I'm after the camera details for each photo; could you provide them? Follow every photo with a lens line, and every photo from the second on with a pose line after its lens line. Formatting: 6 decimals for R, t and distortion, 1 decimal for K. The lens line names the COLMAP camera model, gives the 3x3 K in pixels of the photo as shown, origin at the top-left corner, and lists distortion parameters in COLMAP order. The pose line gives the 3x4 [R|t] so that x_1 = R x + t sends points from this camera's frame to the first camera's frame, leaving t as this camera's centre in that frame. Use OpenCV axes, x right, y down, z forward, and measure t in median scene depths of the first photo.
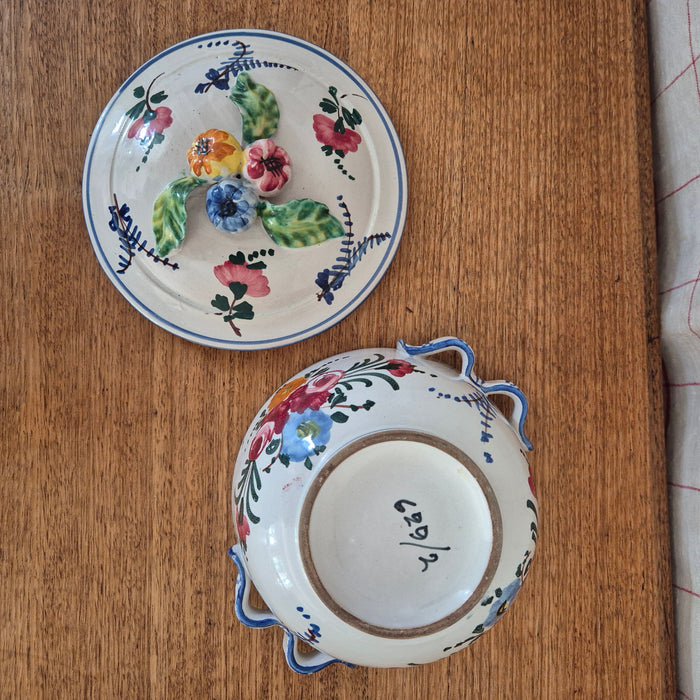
lens RADIAL K [[641.9, 0, 350.0], [0, 641.9, 350.0], [0, 0, 1]] dist [0.049779, -0.070444]
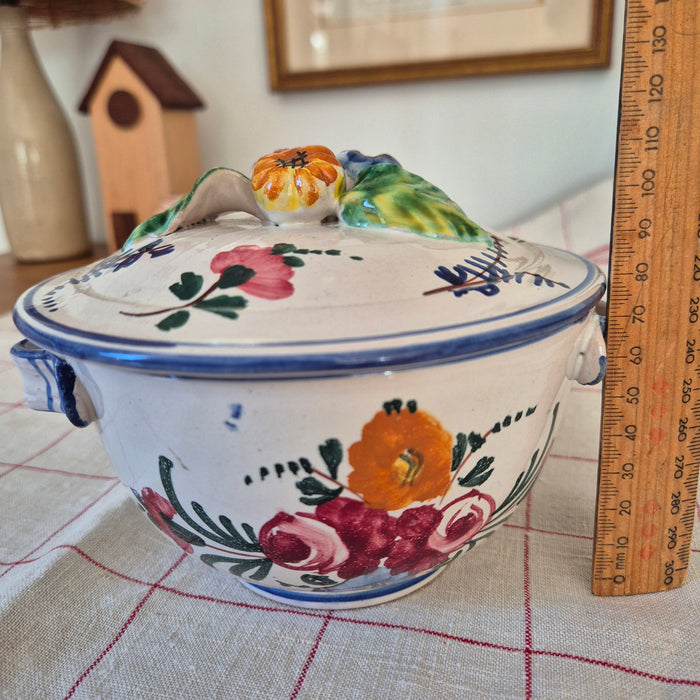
lens RADIAL K [[665.5, 0, 350.0], [0, 665.5, 350.0], [0, 0, 1]] dist [0.031747, -0.116353]
pose [[-0.345091, -0.314112, 0.884447, -0.765588], [0.938416, -0.098452, 0.331183, -0.446357], [-0.016953, 0.944267, 0.328743, 0.896688]]
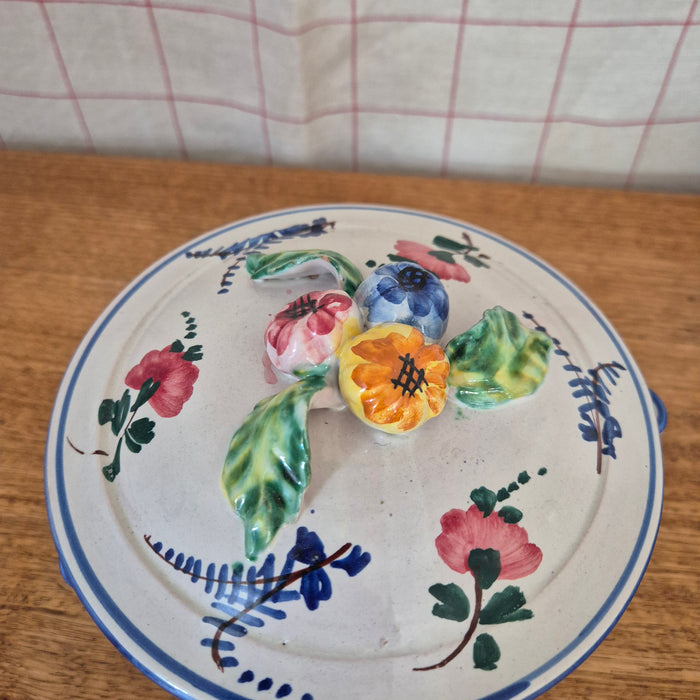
lens RADIAL K [[665.5, 0, 350.0], [0, 665.5, 350.0], [0, 0, 1]] dist [0.031747, -0.116353]
pose [[-0.891545, -0.396376, 0.219167, -0.269800], [0.444954, -0.676053, 0.587340, -0.574156], [-0.084639, 0.621159, 0.779101, 0.556782]]
